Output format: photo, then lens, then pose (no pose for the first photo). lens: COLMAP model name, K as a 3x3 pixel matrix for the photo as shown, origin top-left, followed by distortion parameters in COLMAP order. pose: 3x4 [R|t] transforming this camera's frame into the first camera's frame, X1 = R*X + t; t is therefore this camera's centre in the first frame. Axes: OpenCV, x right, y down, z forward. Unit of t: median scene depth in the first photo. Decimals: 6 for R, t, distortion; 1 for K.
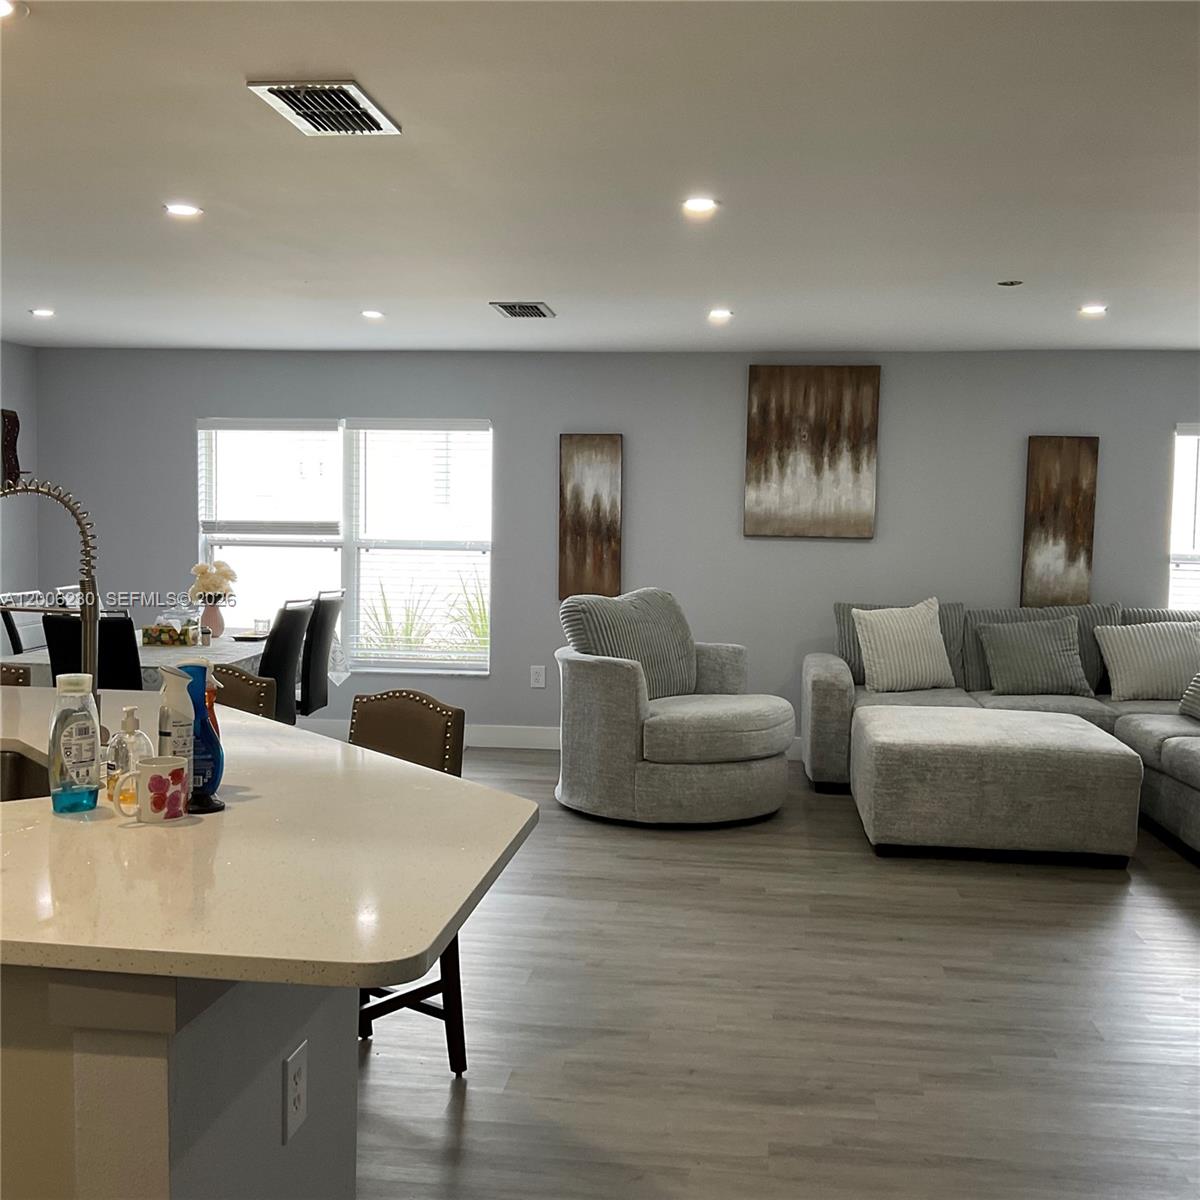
lens RADIAL K [[1327.6, 0, 597.9], [0, 1327.6, 591.6], [0, 0, 1]] dist [0.040130, 0.000000]
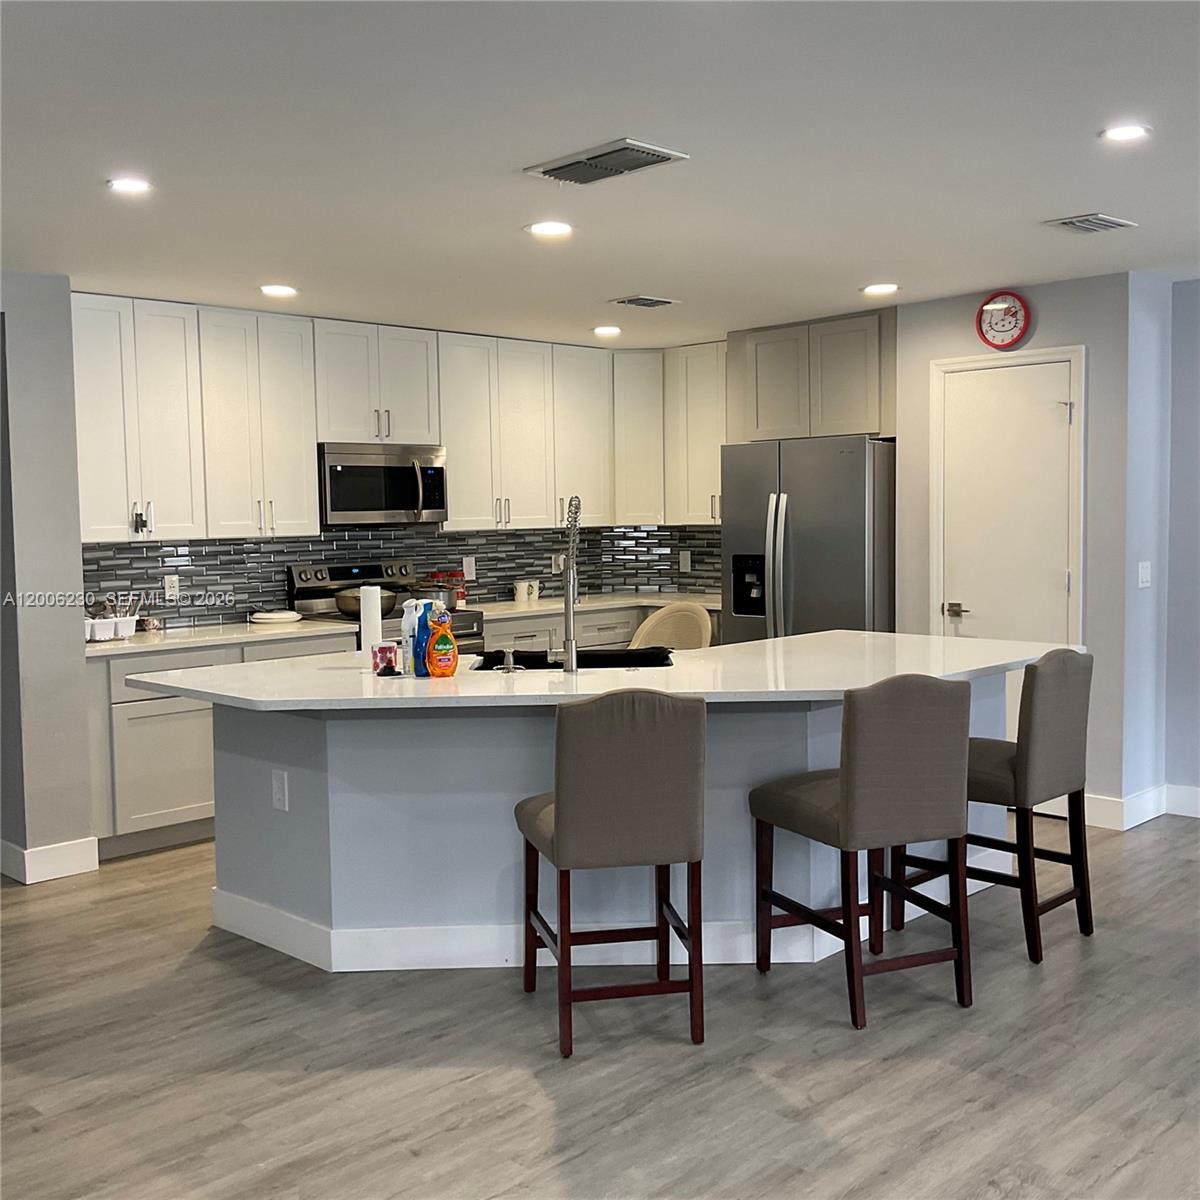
lens RADIAL K [[1327.6, 0, 605.2], [0, 1327.6, 607.4], [0, 0, 1]] dist [0.040130, 0.000000]
pose [[-0.608966, 0.049353, -0.791660, 0.300890], [-0.044939, 0.994313, 0.096555, -0.040217], [0.791922, 0.094375, -0.603285, 0.712225]]
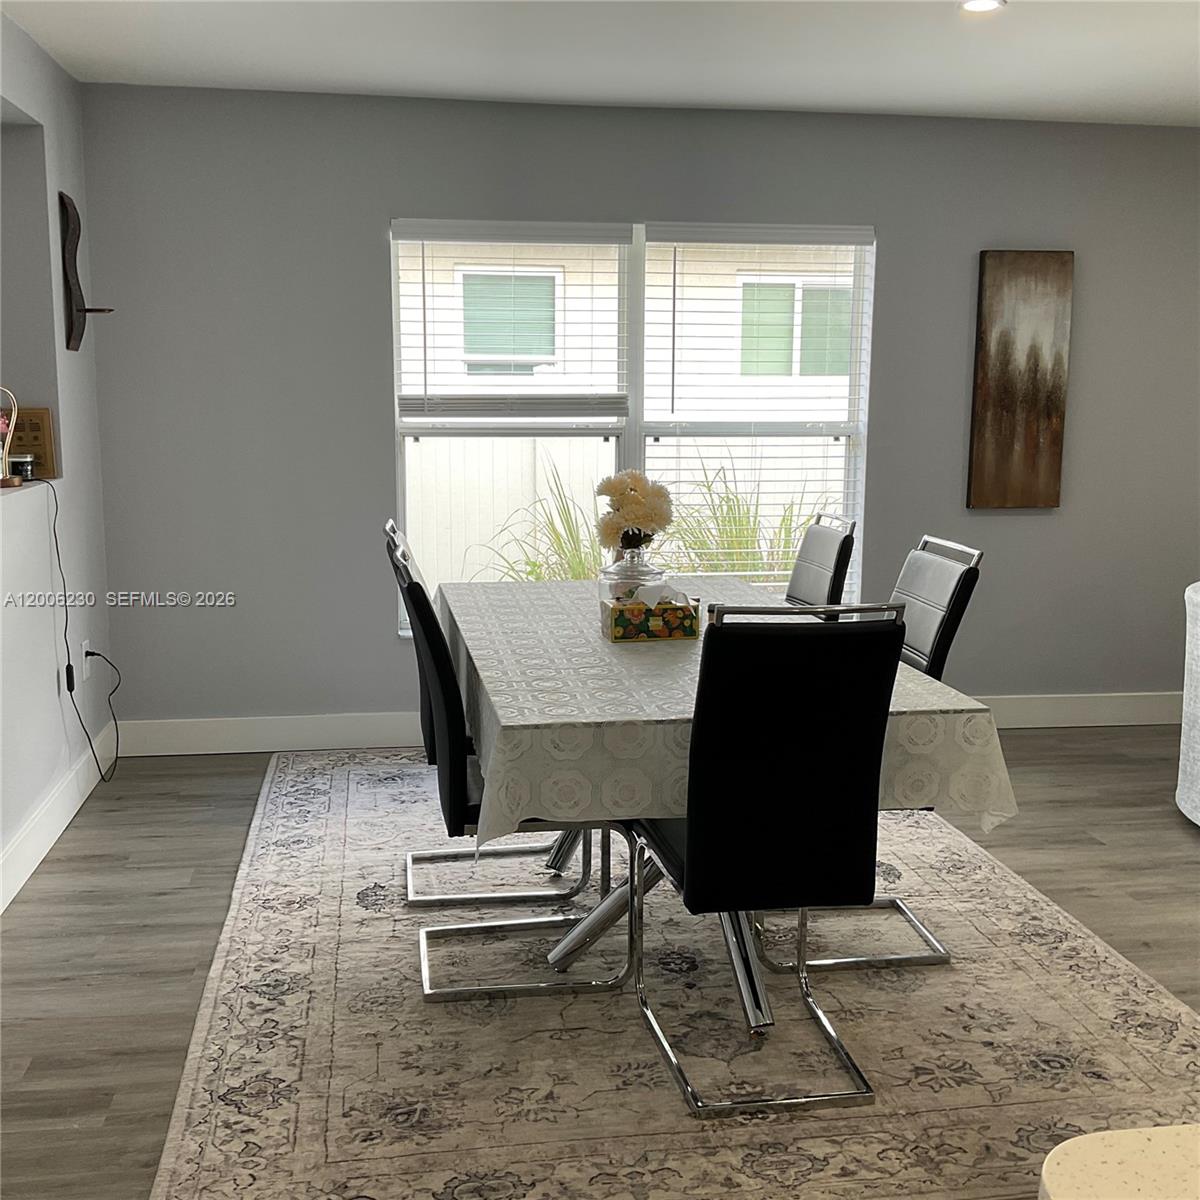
lens RADIAL K [[1327.6, 0, 590.6], [0, 1327.6, 605.4], [0, 0, 1]] dist [0.040130, 0.000000]
pose [[0.964015, -0.055178, 0.260059, -0.399423], [0.025959, 0.993087, 0.114477, -0.027294], [-0.264577, -0.103607, 0.958783, 0.420914]]
